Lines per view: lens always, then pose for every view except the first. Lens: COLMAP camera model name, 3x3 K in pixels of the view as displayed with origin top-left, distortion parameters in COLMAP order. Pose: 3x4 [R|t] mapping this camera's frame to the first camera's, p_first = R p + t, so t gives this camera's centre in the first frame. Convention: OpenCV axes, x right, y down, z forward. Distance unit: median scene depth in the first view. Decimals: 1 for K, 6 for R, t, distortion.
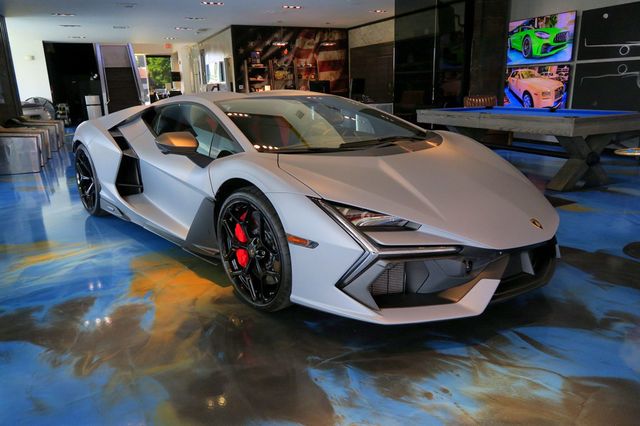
lens RADIAL K [[448.2, 0, 320.0], [0, 448.2, 213.0], [0, 0, 1]] dist [-0.016278, 0.000009]
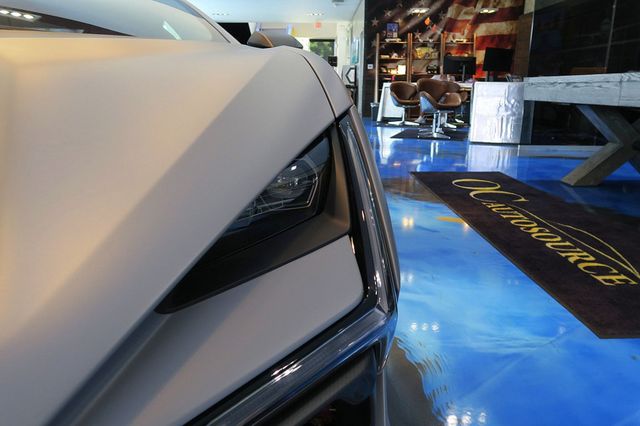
lens RADIAL K [[465.5, 0, 320.0], [0, 465.5, 213.0], [0, 0, 1]] dist [-0.018757, 0.000578]
pose [[0.904005, 0.141012, -0.403597, 0.325537], [-0.144407, 0.989270, 0.022185, -0.057981], [0.402395, 0.038227, 0.914668, 0.519044]]
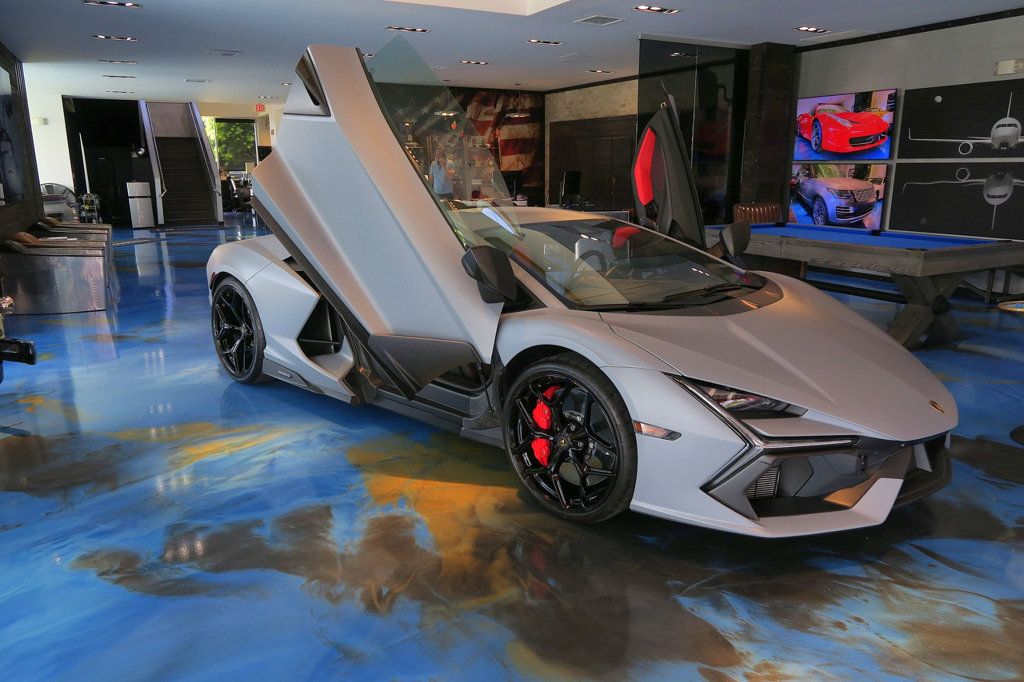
lens RADIAL K [[709.9, 0, 512.0], [0, 709.9, 341.0], [0, 0, 1]] dist [-0.019021, 0.006026]
pose [[0.997500, 0.007430, 0.070272, -0.160333], [-0.005025, 0.999398, -0.034341, -0.020781], [-0.070485, 0.033902, 0.996937, -0.088224]]
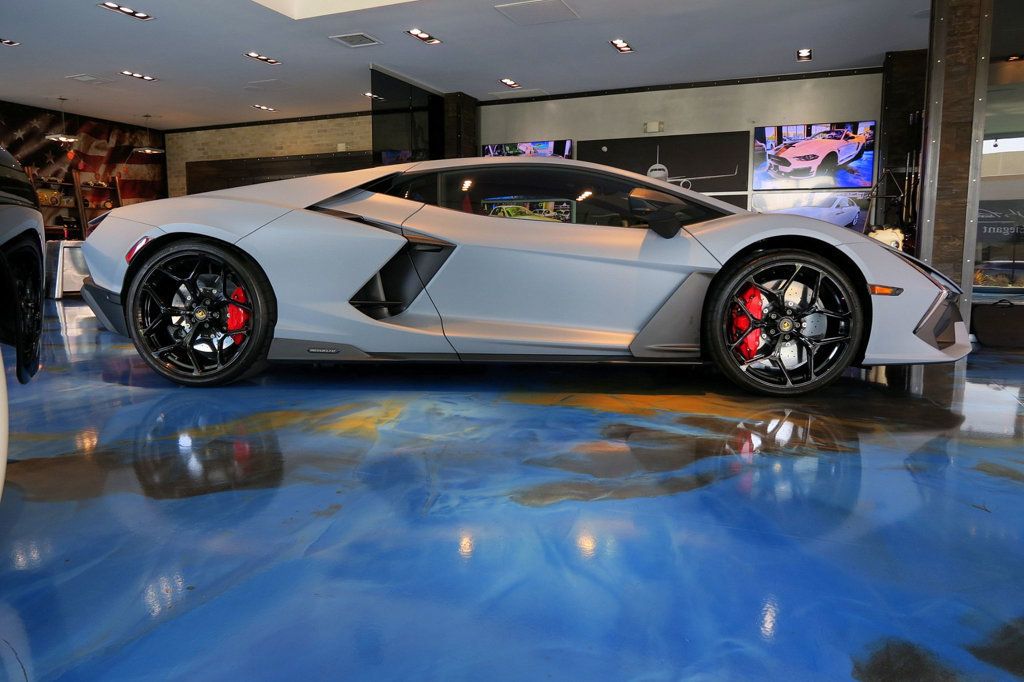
lens RADIAL K [[717.2, 0, 512.0], [0, 717.2, 341.0], [0, 0, 1]] dist [-0.016278, 0.000009]
pose [[0.734844, -0.051220, 0.676299, -0.710740], [0.162994, 0.981258, -0.102787, 0.083651], [-0.658359, 0.185765, 0.729421, 0.185231]]
